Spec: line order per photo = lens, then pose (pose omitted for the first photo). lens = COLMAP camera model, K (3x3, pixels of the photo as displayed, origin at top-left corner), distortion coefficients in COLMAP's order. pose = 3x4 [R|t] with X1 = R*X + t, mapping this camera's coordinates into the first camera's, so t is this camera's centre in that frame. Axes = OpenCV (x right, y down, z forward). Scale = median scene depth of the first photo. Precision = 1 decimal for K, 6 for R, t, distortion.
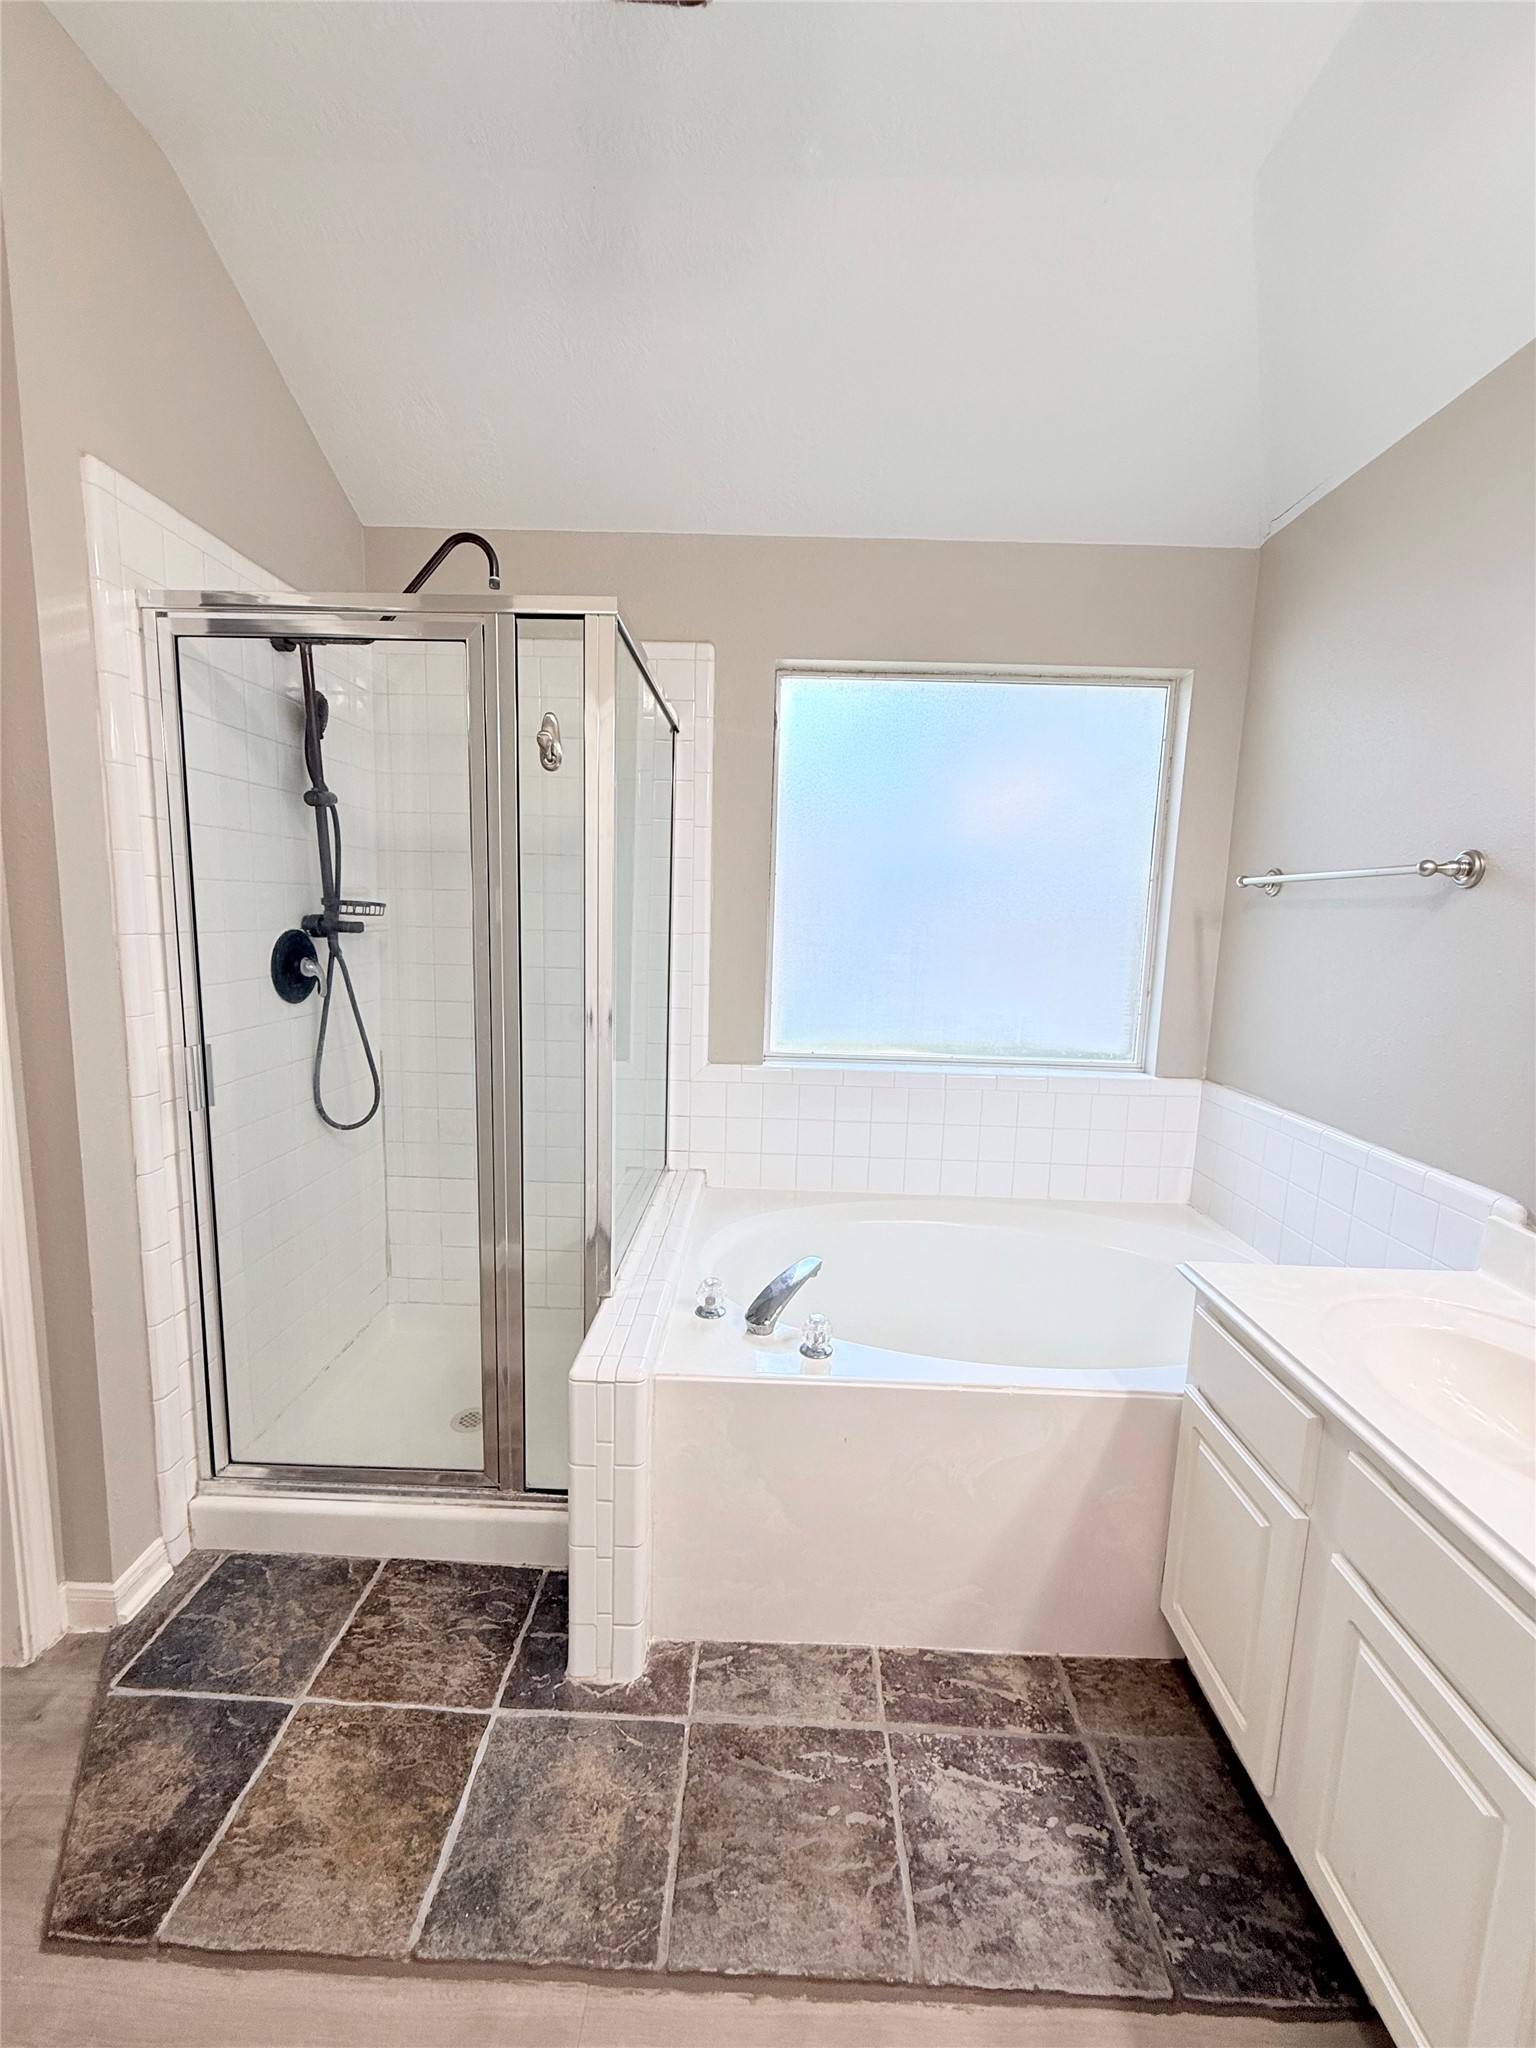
lens RADIAL K [[818.8, 0, 763.8], [0, 818.8, 1020.2], [0, 0, 1]] dist [-0.001346, 0.000815]
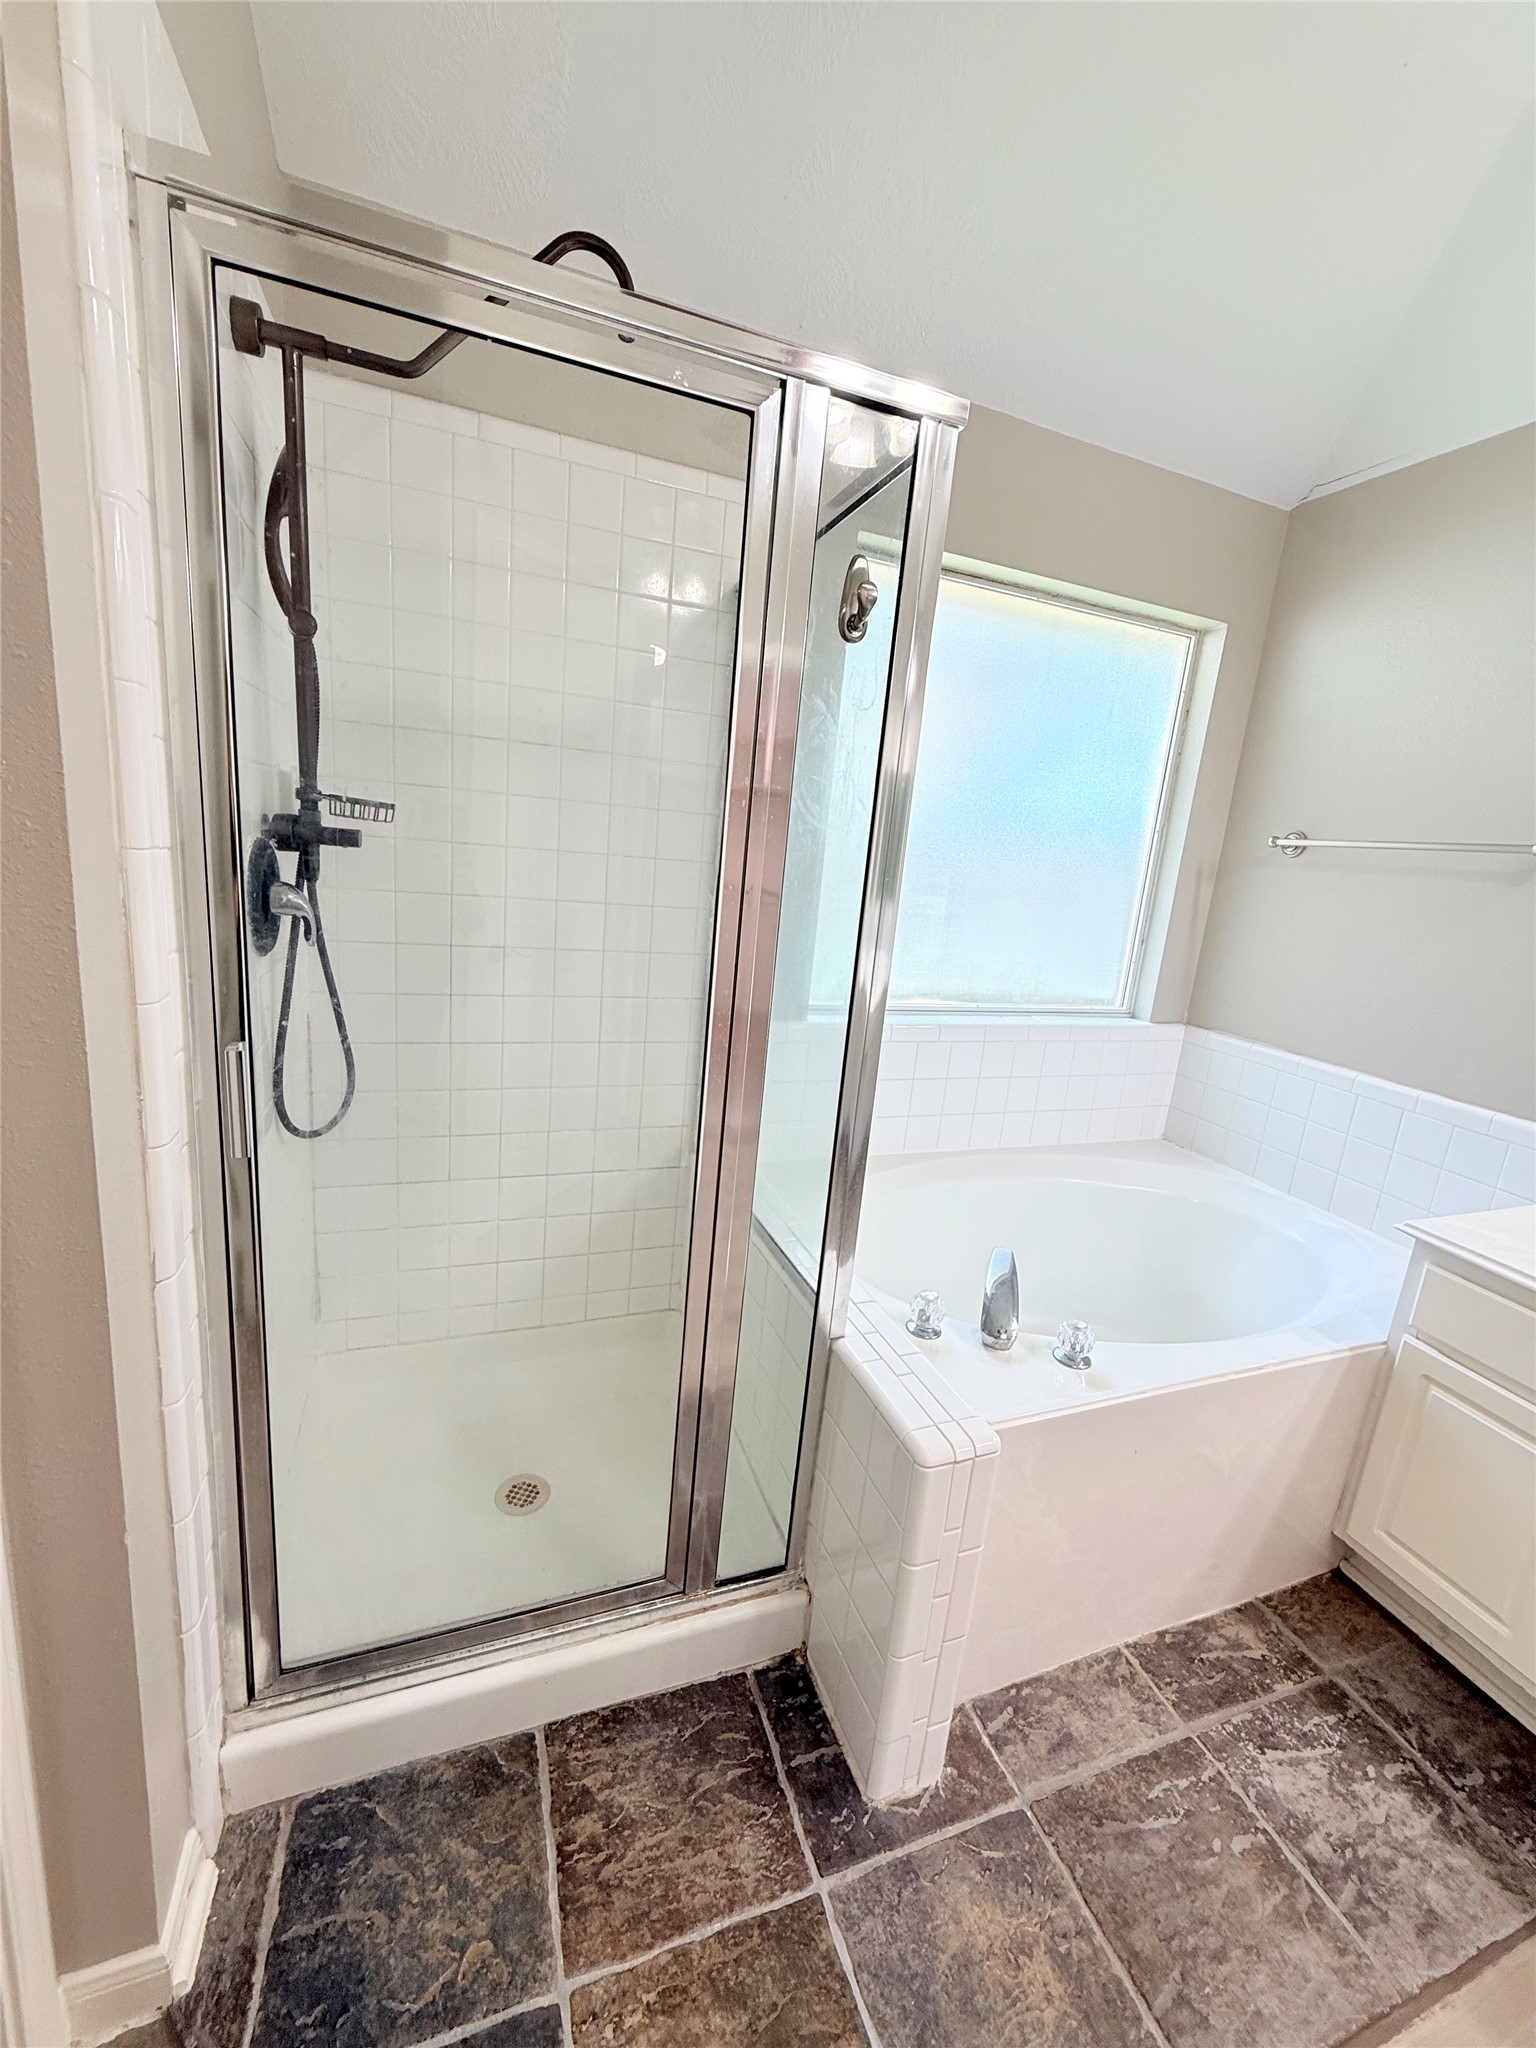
lens RADIAL K [[818.8, 0, 765.3], [0, 818.8, 1020.2], [0, 0, 1]] dist [-0.001346, 0.000815]
pose [[0.926332, -0.025087, 0.375872, -0.611744], [-0.014172, 0.994753, 0.101318, -0.054462], [-0.376442, -0.099181, 0.921116, 0.357902]]
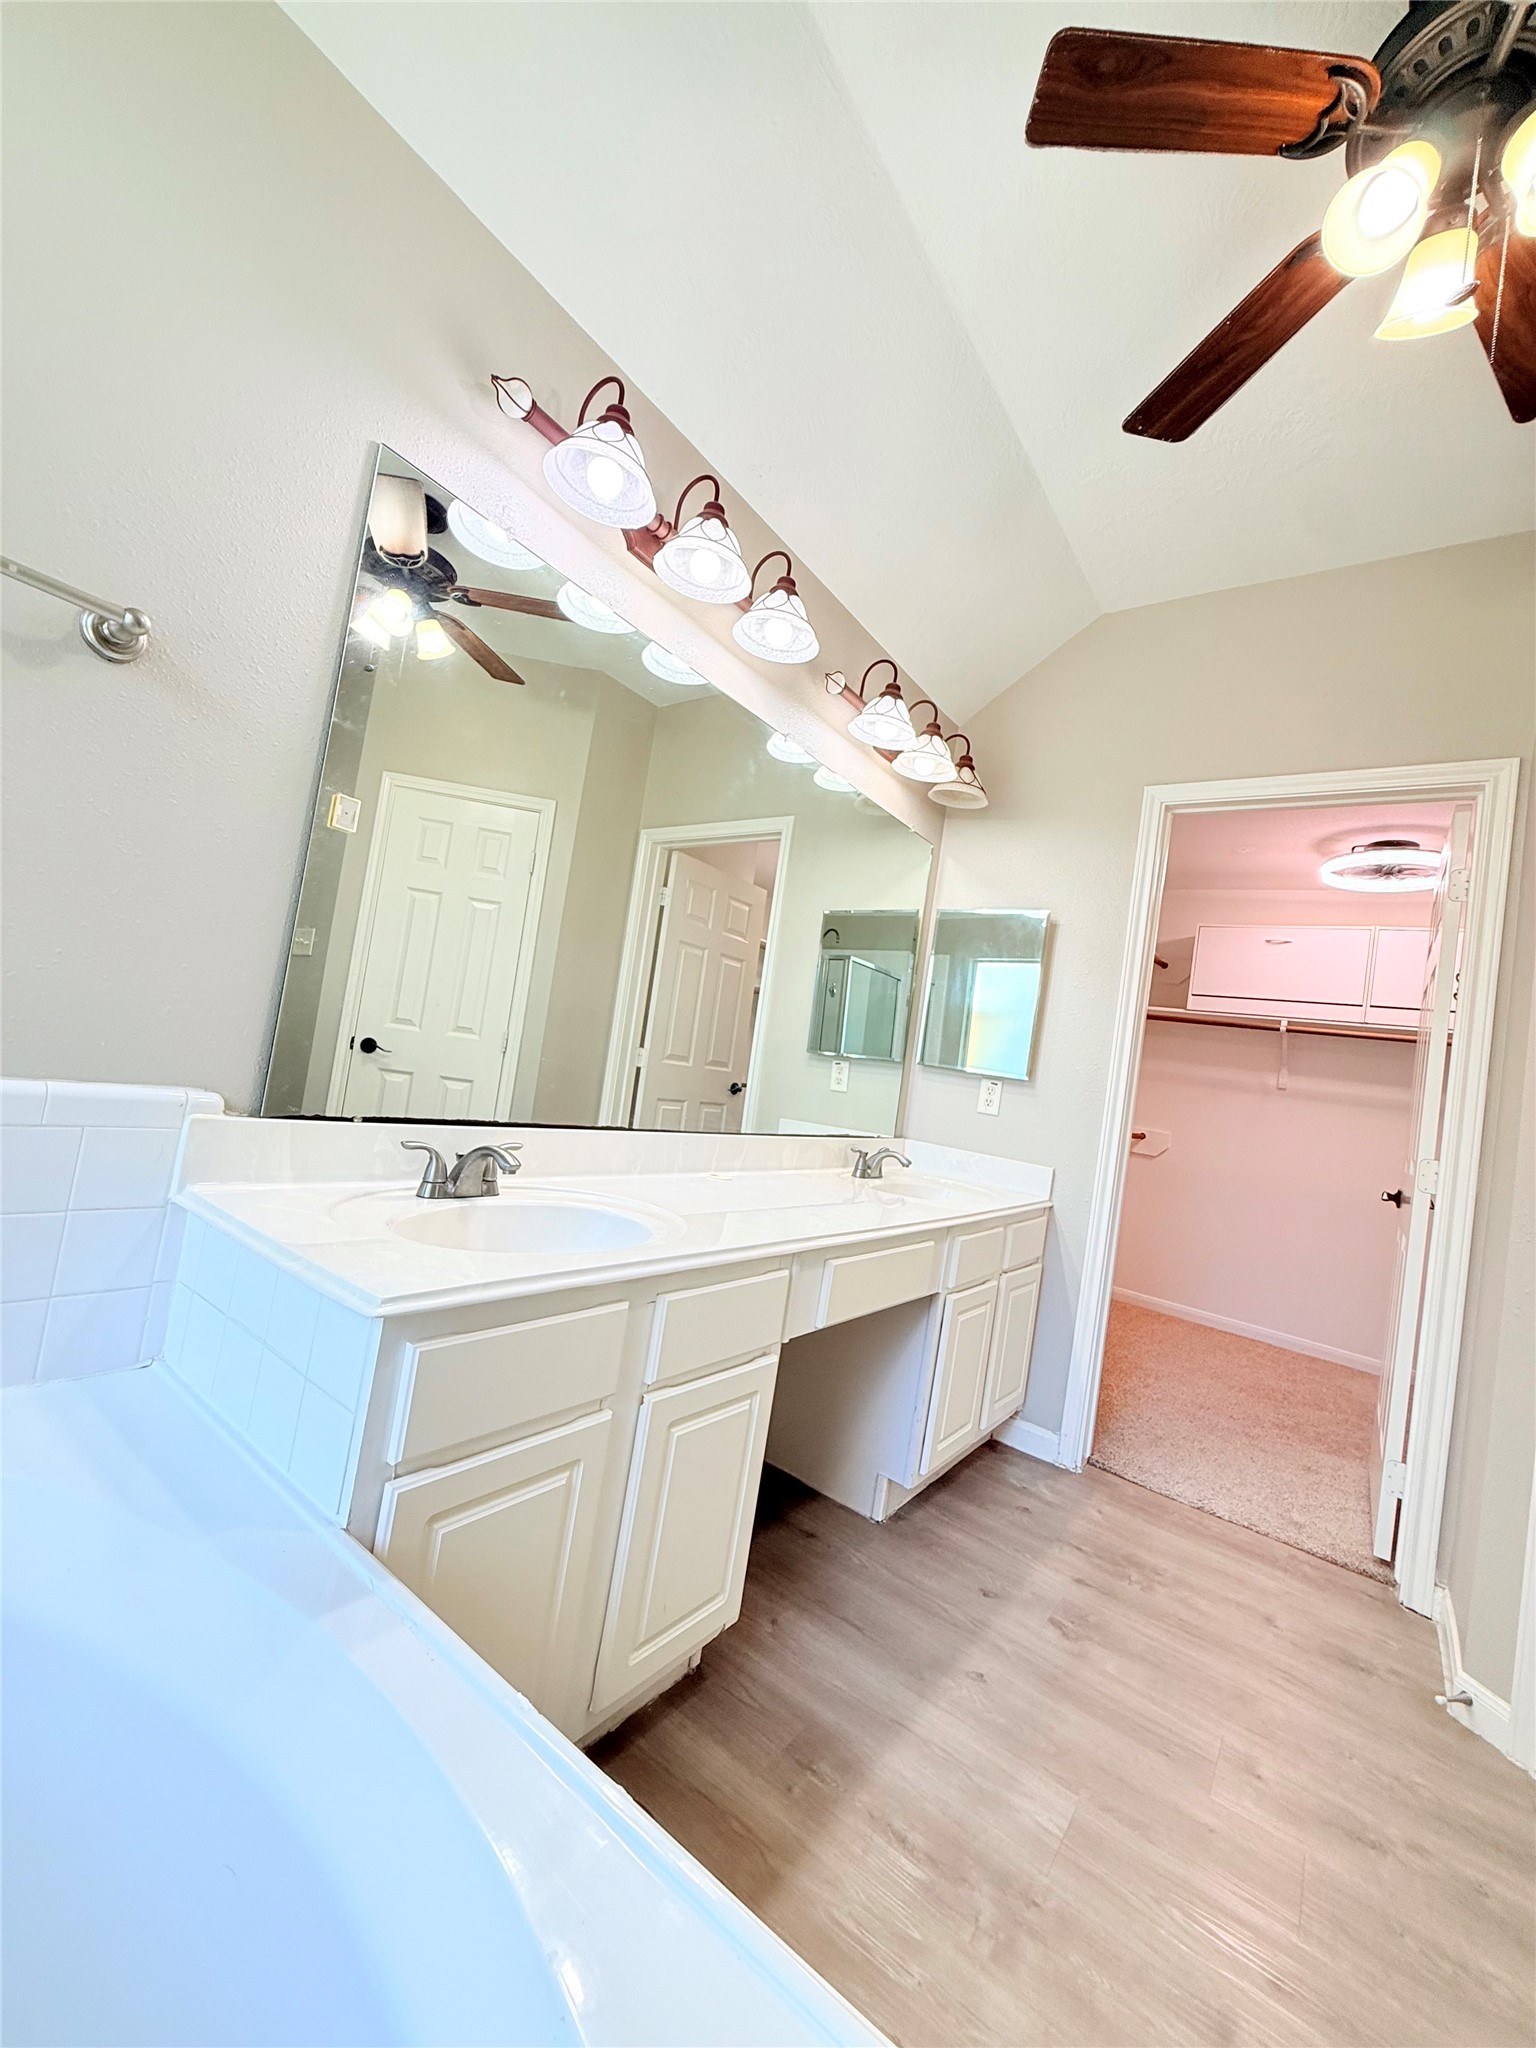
lens RADIAL K [[818.8, 0, 769.2], [0, 818.8, 1016.1], [0, 0, 1]] dist [-0.001346, 0.000815]
pose [[-0.806434, -0.124255, 0.578122, -0.016417], [-0.102502, 0.992247, 0.070280, 0.027346], [-0.582373, -0.002583, -0.812918, 1.269372]]
